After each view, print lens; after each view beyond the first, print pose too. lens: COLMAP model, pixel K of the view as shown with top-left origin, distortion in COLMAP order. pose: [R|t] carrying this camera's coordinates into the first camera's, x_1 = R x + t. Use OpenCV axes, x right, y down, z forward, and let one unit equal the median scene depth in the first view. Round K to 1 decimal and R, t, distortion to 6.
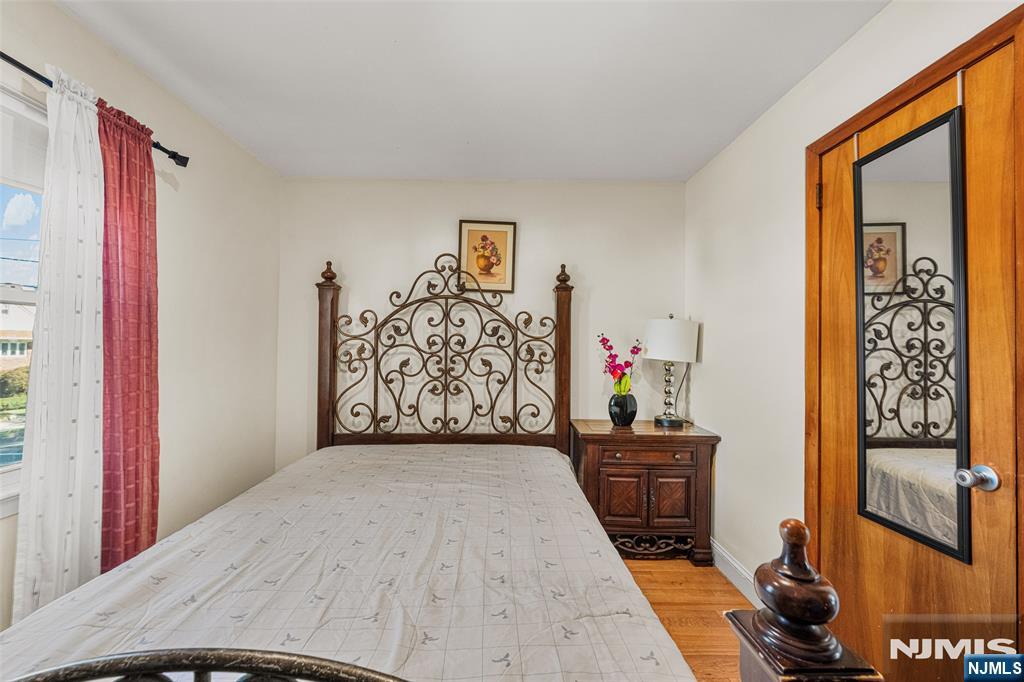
lens RADIAL K [[406.5, 0, 511.3], [0, 406.5, 341.2], [0, 0, 1]] dist [-0.002053, 0.000279]
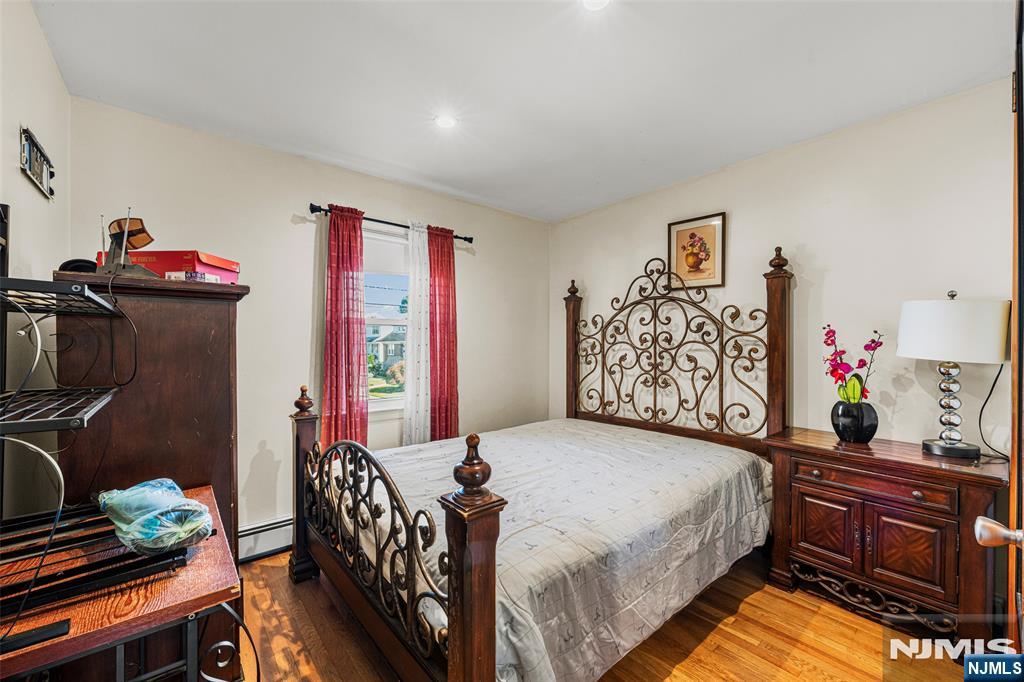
lens RADIAL K [[406.5, 0, 506.2], [0, 406.5, 346.4], [0, 0, 1]] dist [-0.002053, 0.000279]
pose [[0.627896, -0.005053, -0.778281, 0.442487], [0.019487, 0.999768, 0.009230, 0.003651], [0.778054, -0.020962, 0.627848, -0.001409]]
